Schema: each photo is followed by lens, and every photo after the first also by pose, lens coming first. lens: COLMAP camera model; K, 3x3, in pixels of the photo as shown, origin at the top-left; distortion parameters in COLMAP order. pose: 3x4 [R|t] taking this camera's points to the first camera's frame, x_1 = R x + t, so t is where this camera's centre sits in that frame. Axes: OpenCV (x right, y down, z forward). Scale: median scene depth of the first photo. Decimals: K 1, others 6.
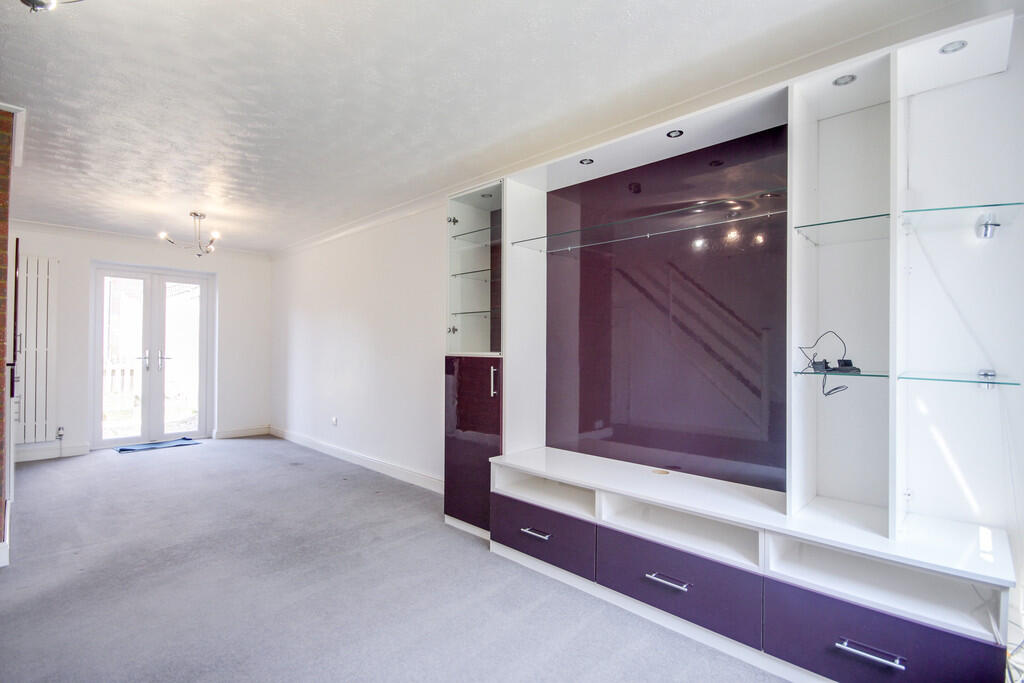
lens RADIAL K [[480.1, 0, 512.0], [0, 480.1, 341.5], [0, 0, 1]] dist [-0.011276, -0.000274]
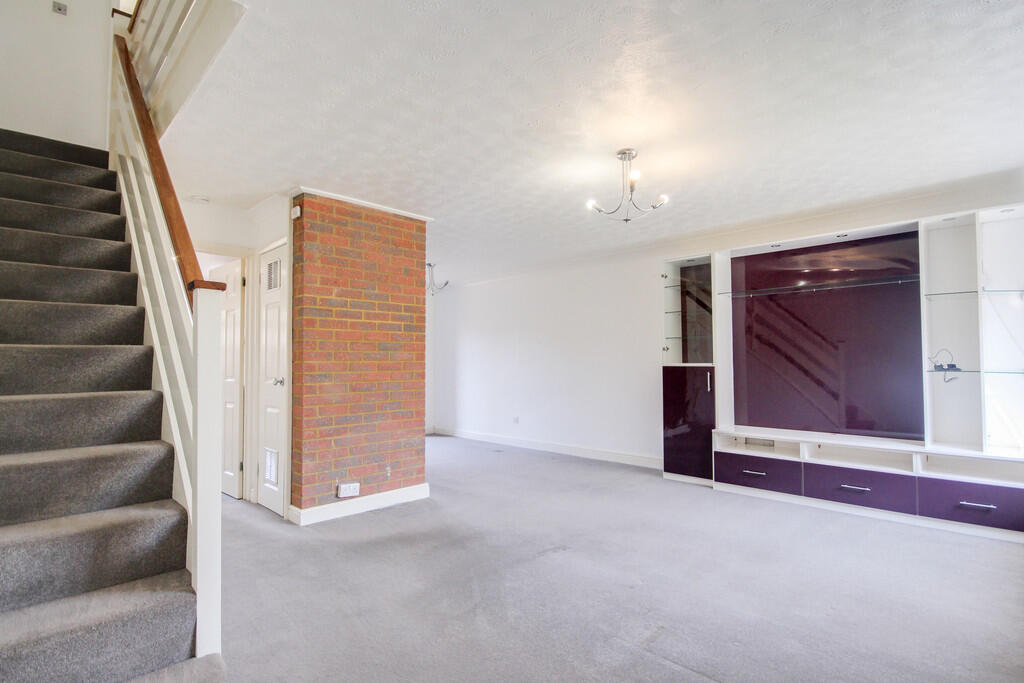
lens RADIAL K [[496.4, 0, 514.6], [0, 496.4, 349.3], [0, 0, 1]] dist [-0.001548, 0.000012]
pose [[0.999806, -0.013641, -0.014204, -0.667946], [0.013500, 0.999859, -0.009987, -0.015767], [0.014339, 0.009794, 0.999849, -0.654166]]
